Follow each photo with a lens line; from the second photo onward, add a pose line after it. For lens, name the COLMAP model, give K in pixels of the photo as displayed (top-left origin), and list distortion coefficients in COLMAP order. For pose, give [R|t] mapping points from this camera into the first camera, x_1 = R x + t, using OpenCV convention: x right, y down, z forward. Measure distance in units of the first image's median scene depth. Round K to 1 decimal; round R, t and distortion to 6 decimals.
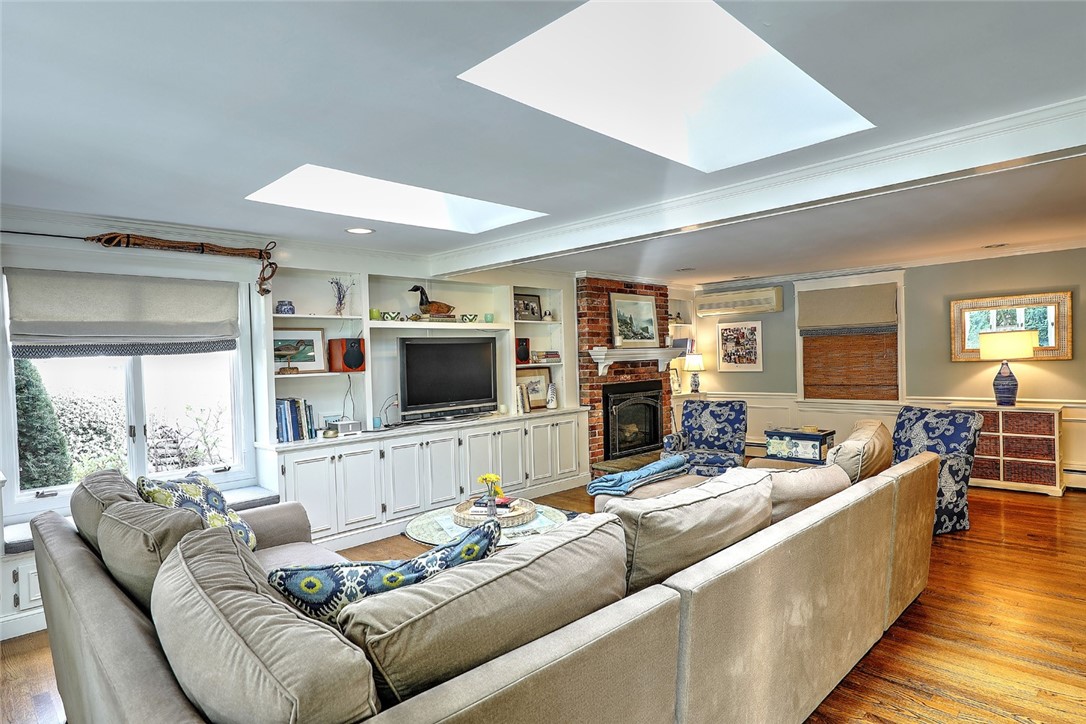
lens RADIAL K [[604.0, 0, 543.0], [0, 604.0, 362.0], [0, 0, 1]] dist [0.000349, 0.000110]
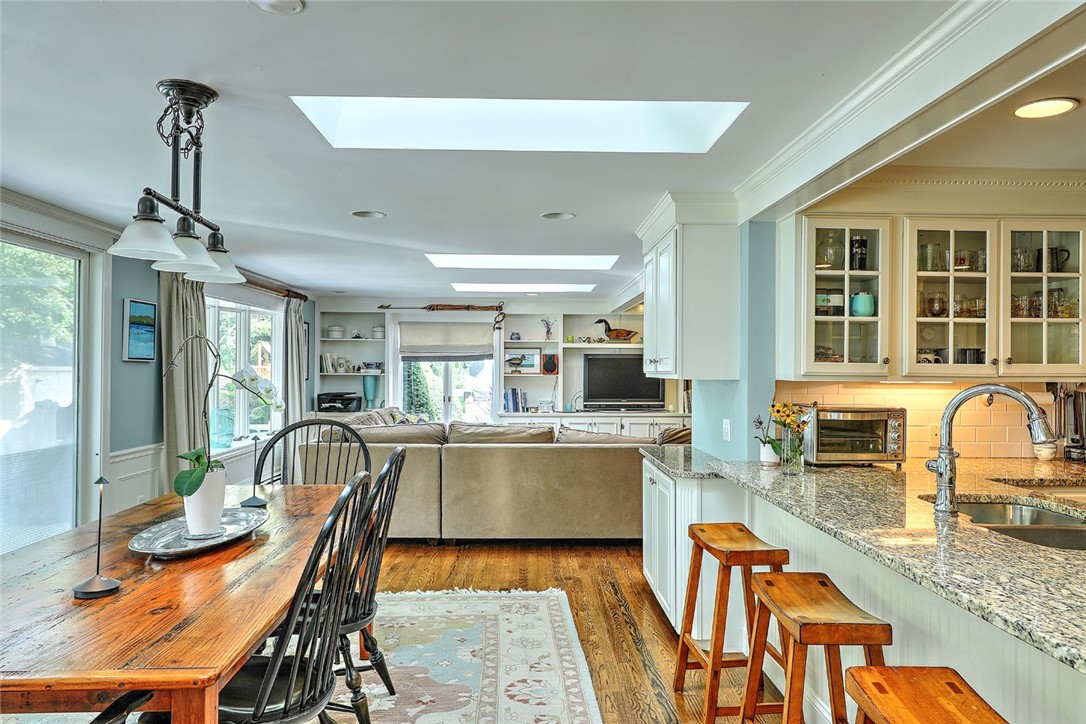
lens RADIAL K [[700.6, 0, 543.0], [0, 700.6, 362.0], [0, 0, 1]] dist [-0.005428, 0.000136]
pose [[0.722713, 0.028668, -0.690554, 0.929177], [-0.032614, 0.999441, 0.007359, -0.029665], [0.690379, 0.017203, 0.723244, -0.370185]]
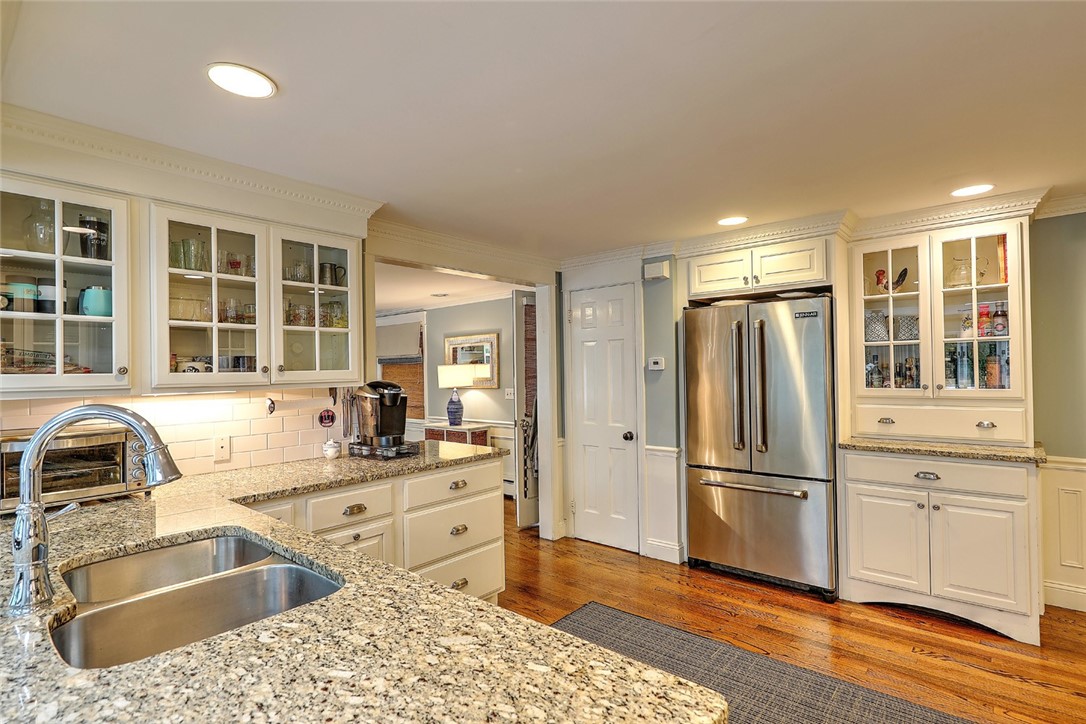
lens RADIAL K [[537.9, 0, 543.0], [0, 537.9, 362.0], [0, 0, 1]] dist [-0.001064, -0.000051]
pose [[0.998070, 0.014147, 0.060469, 1.006128], [-0.012709, 0.999629, -0.024099, -0.036990], [-0.060787, 0.023284, 0.997879, -0.116111]]
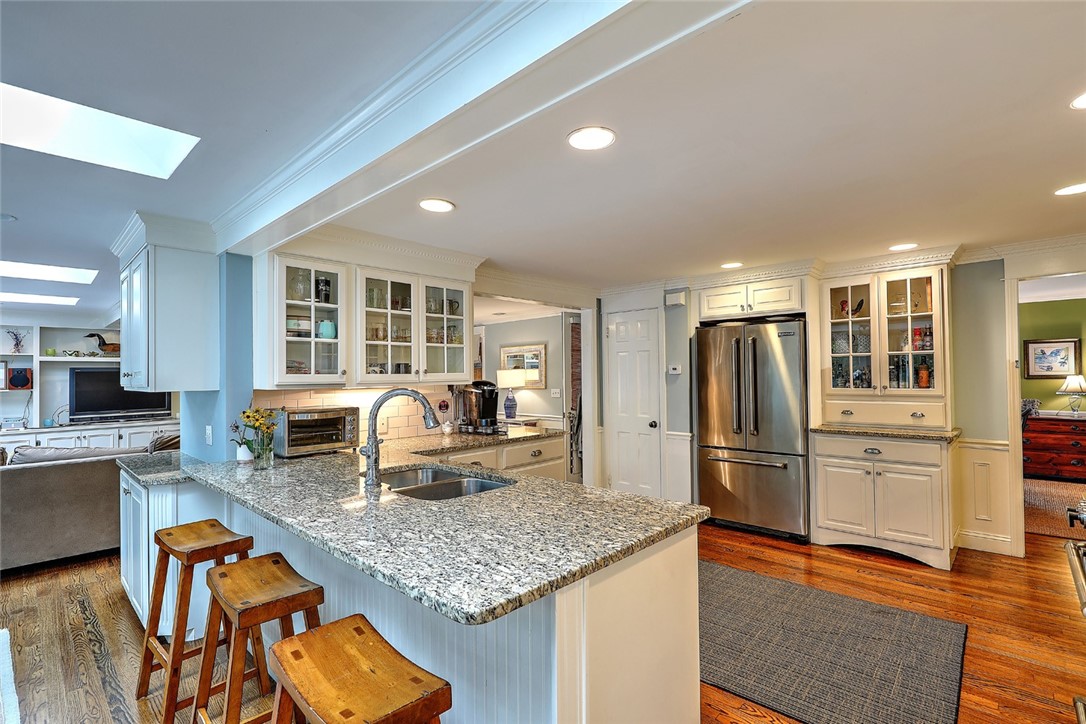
lens RADIAL K [[502.1, 0, 546.7], [0, 502.1, 365.4], [0, 0, 1]] dist [0.003755, 0.000043]
pose [[0.999549, 0.018121, 0.023947, 0.946677], [-0.017470, 0.999480, -0.027116, -0.032499], [-0.024426, 0.026686, 0.999345, -0.310081]]
